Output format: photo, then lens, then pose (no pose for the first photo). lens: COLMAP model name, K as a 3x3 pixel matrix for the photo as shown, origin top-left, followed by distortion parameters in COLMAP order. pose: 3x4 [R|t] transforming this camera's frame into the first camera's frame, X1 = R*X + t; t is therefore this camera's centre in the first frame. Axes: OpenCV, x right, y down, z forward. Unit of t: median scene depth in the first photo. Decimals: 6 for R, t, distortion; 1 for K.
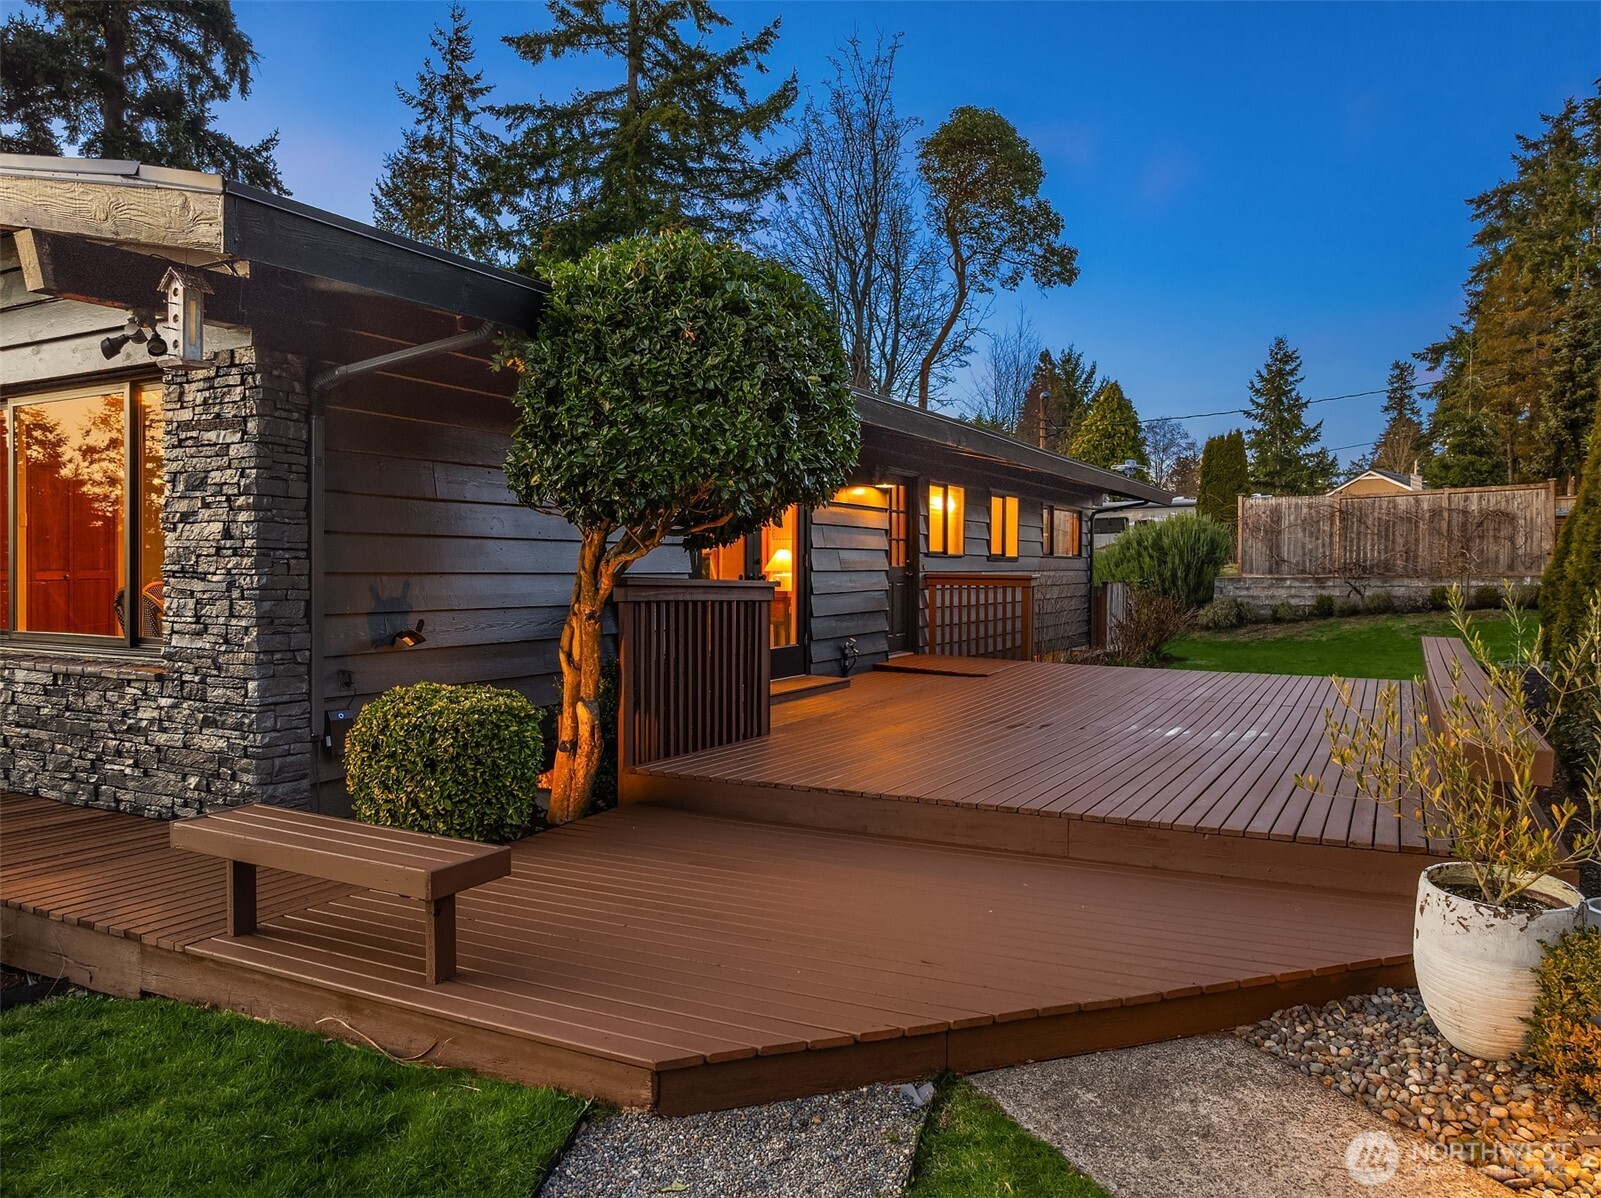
lens RADIAL K [[1104.7, 0, 800.5], [0, 1104.7, 599.0], [0, 0, 1]] dist [-0.077570, 0.038394]
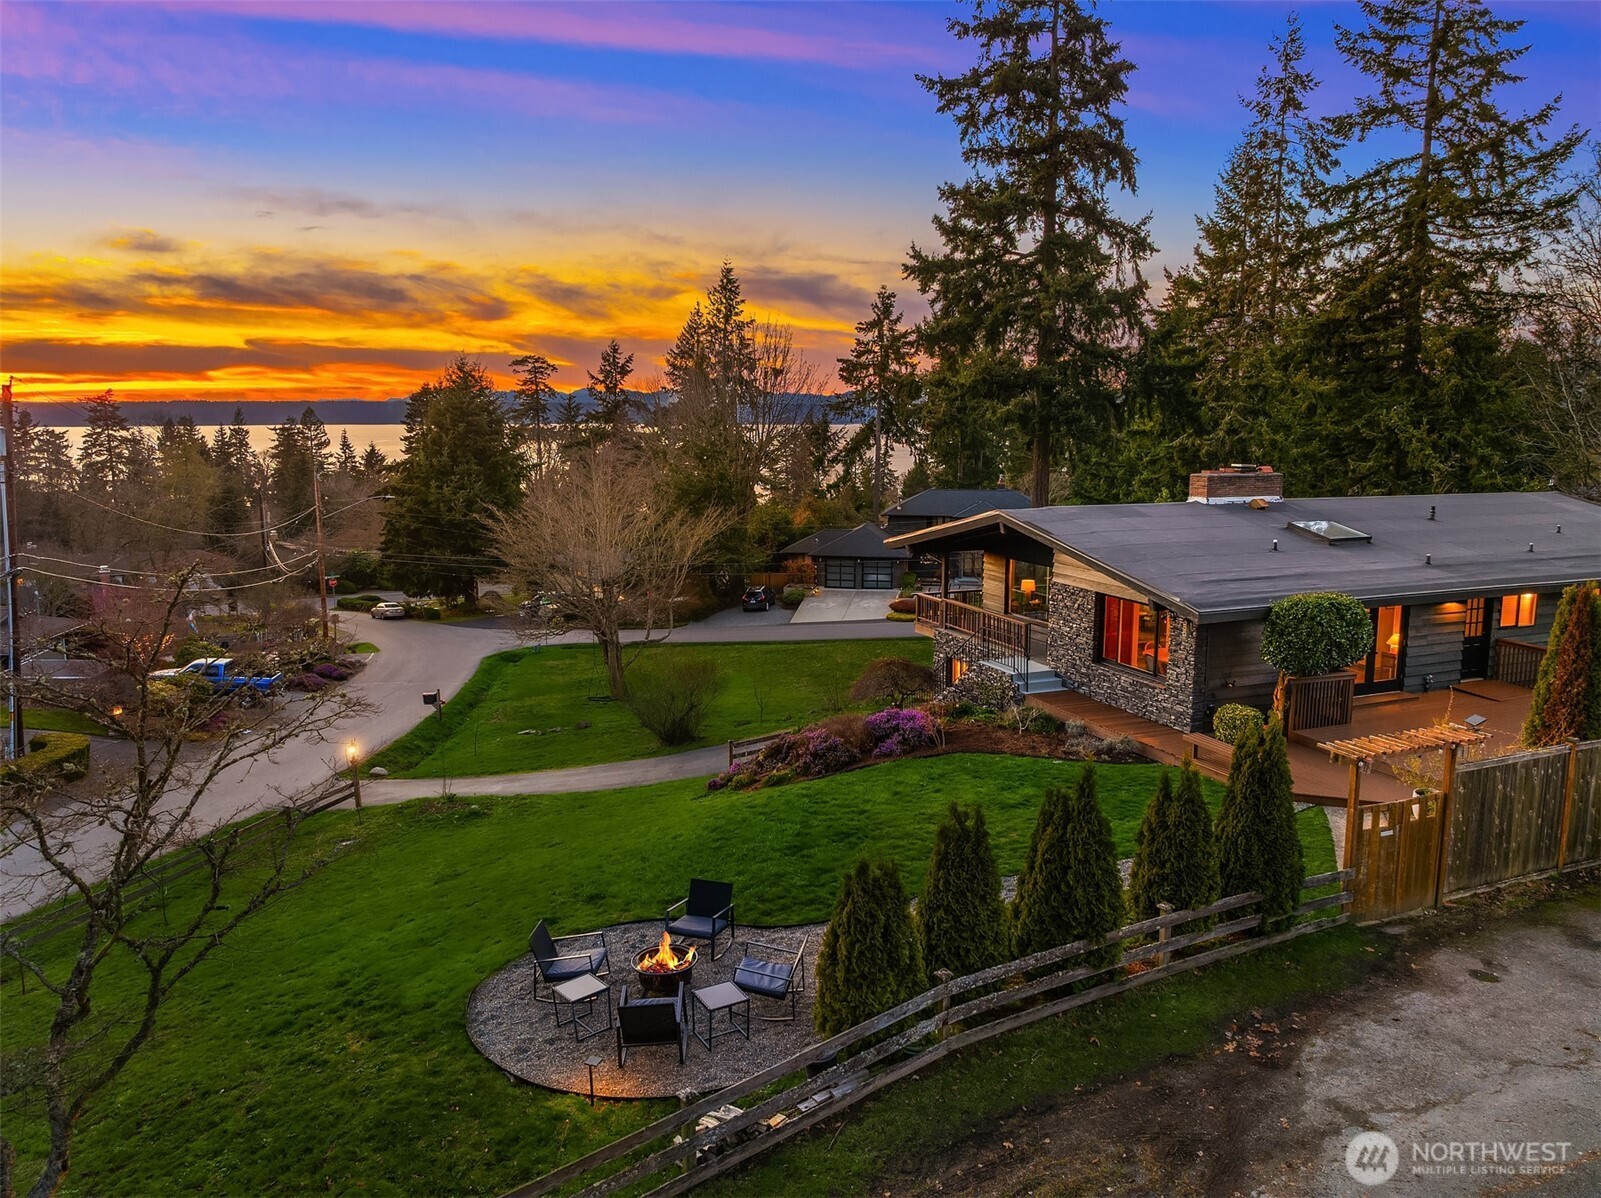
lens RADIAL K [[1104.7, 0, 800.5], [0, 1104.7, 599.0], [0, 0, 1]] dist [-0.077570, 0.038394]
pose [[0.754665, 0.098381, -0.648692, 0.149290], [-0.009448, 0.990221, 0.139187, -0.124764], [0.656042, -0.098911, 0.748215, -0.441134]]
